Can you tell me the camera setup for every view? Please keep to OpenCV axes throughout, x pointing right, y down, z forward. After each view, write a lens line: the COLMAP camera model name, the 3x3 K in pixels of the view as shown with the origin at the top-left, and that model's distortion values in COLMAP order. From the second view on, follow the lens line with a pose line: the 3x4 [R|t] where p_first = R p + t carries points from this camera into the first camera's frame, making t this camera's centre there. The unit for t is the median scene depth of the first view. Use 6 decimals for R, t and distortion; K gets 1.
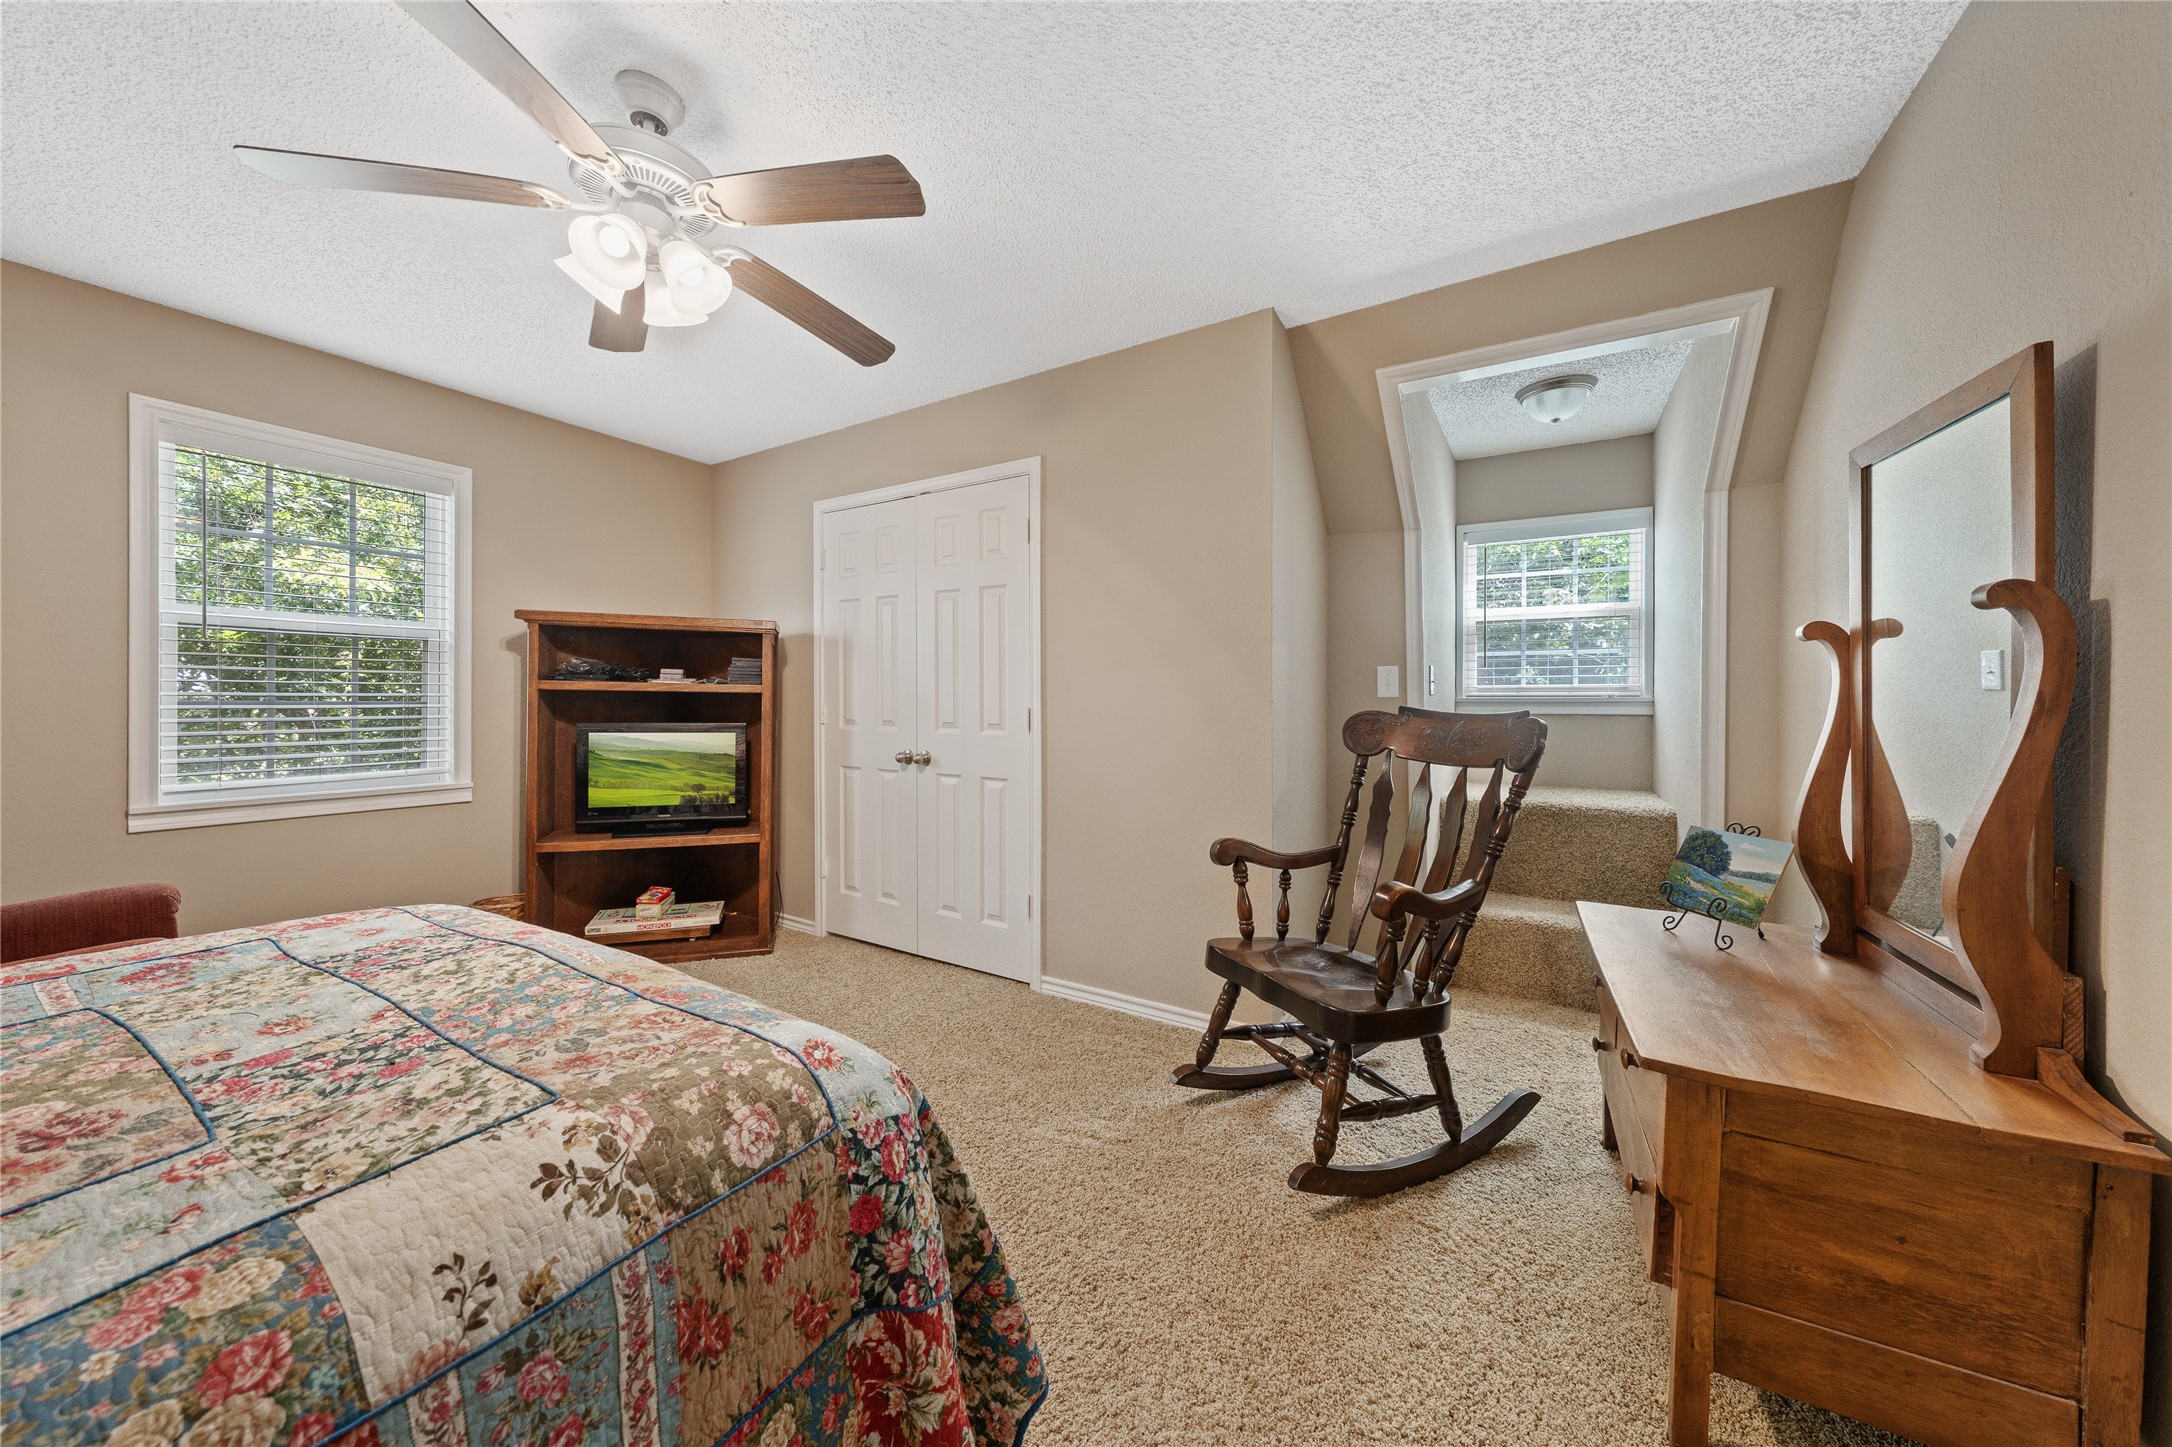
lens RADIAL K [[745.8, 0, 1089.8], [0, 745.8, 693.8], [0, 0, 1]] dist [0.001263, -0.000277]
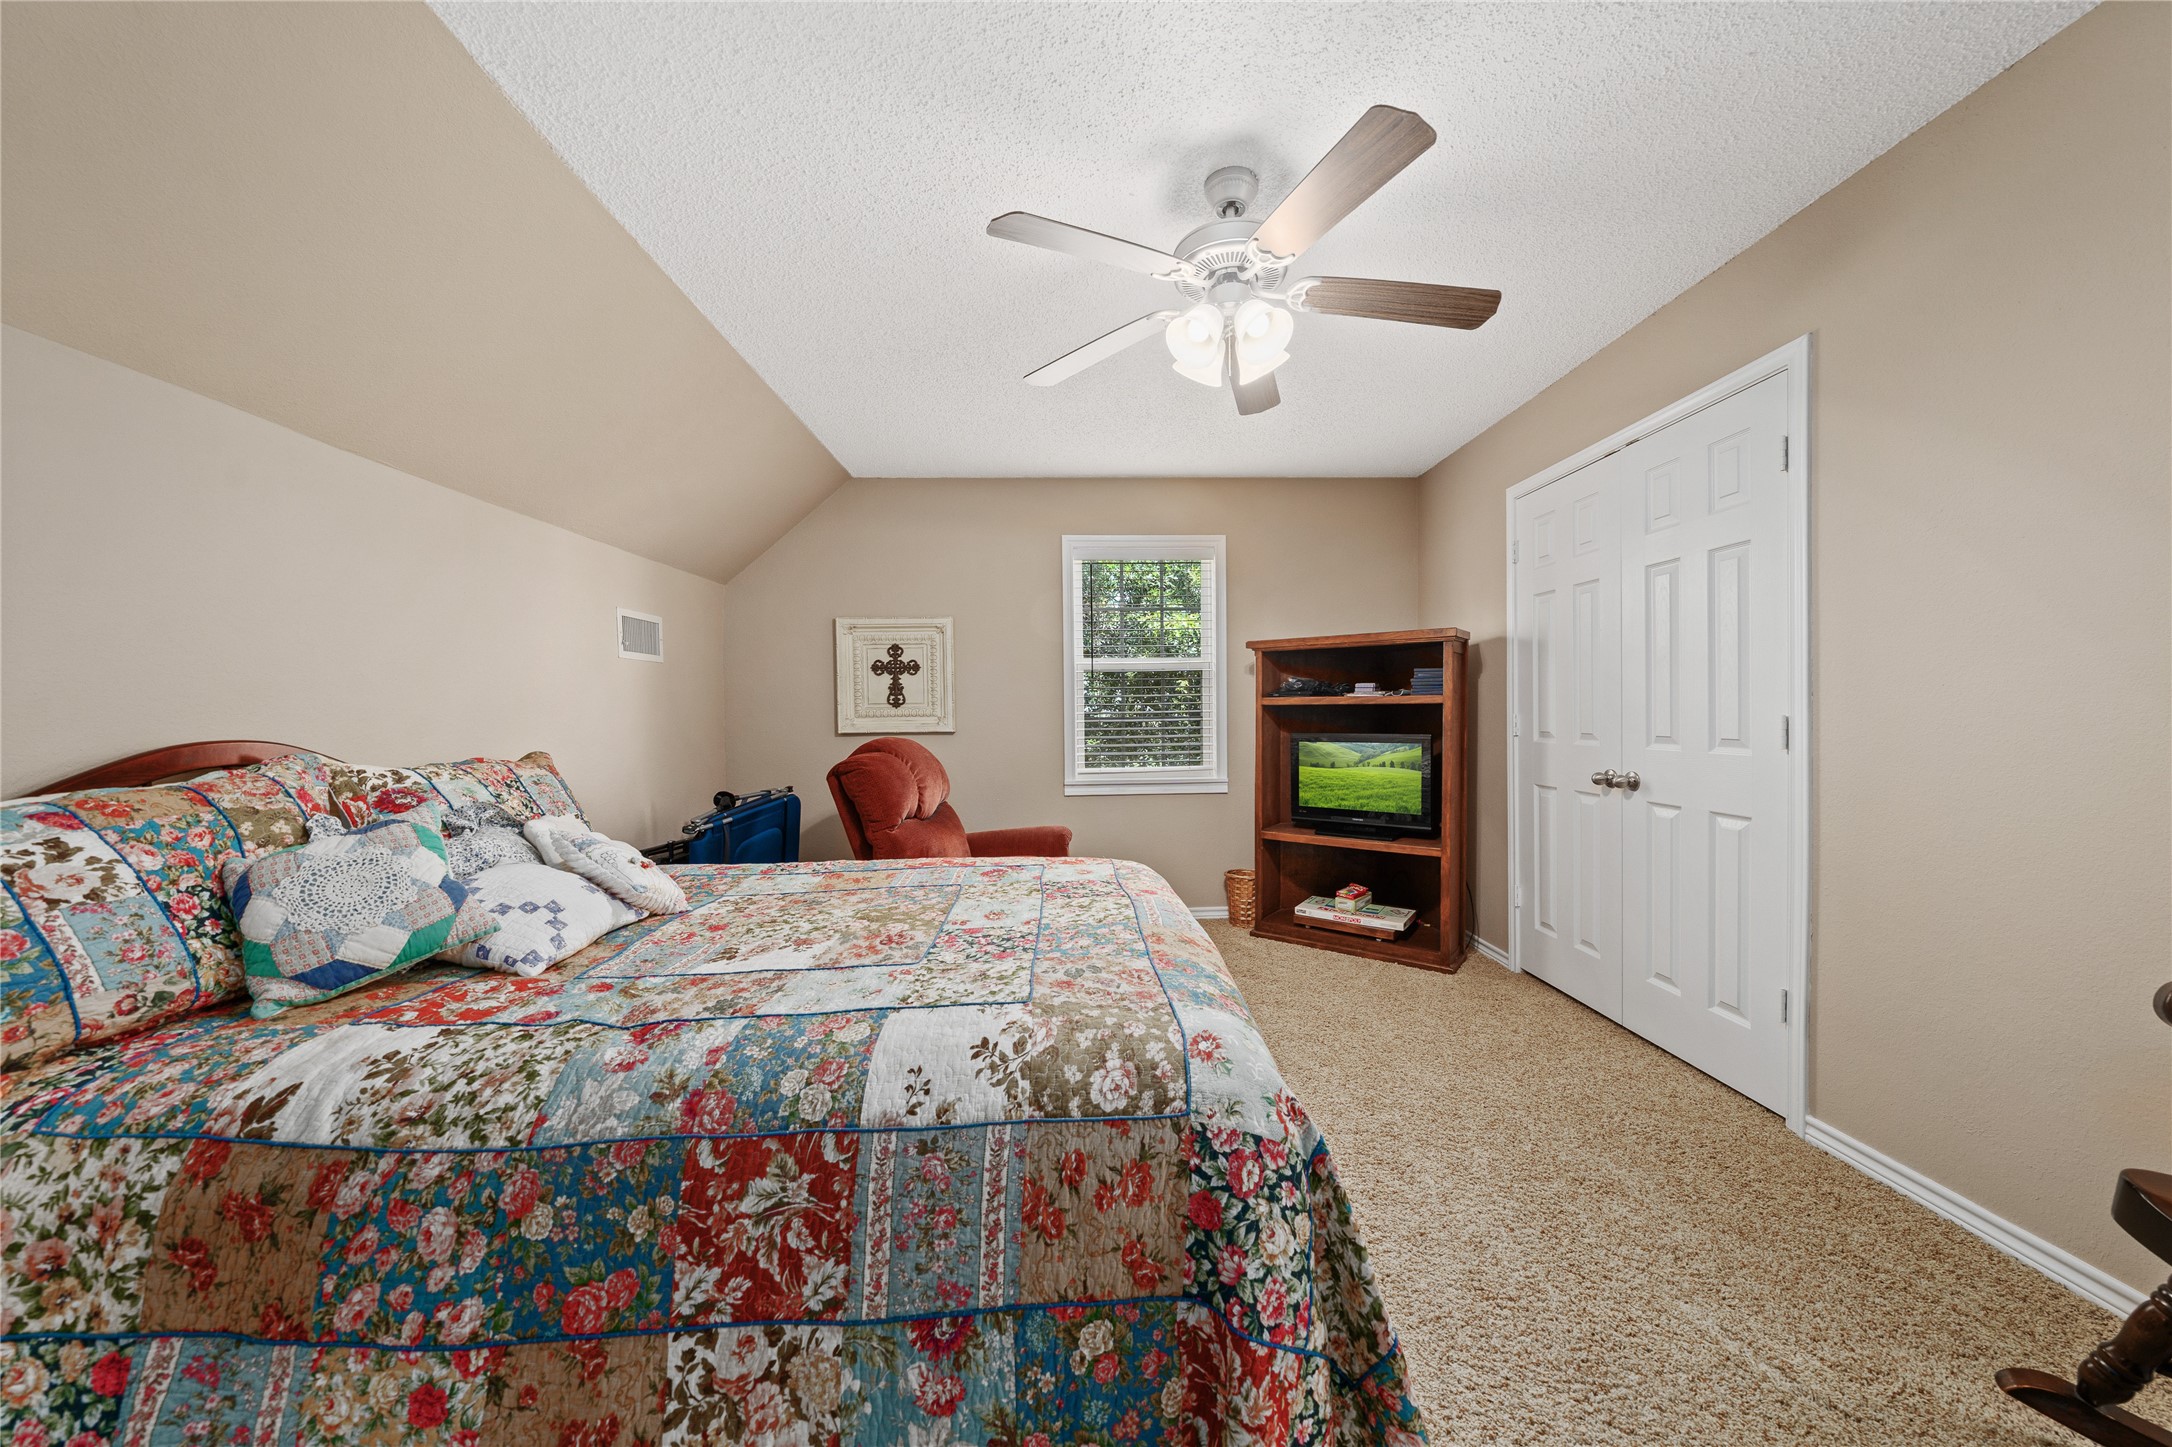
lens RADIAL K [[754.2, 0, 1086.0], [0, 754.2, 723.5], [0, 0, 1]] dist [-0.000328, -0.000056]
pose [[0.549951, -0.001540, -0.835195, 0.454341], [0.022574, 0.999660, 0.013021, 0.006532], [0.834892, -0.026015, 0.549799, 0.287833]]
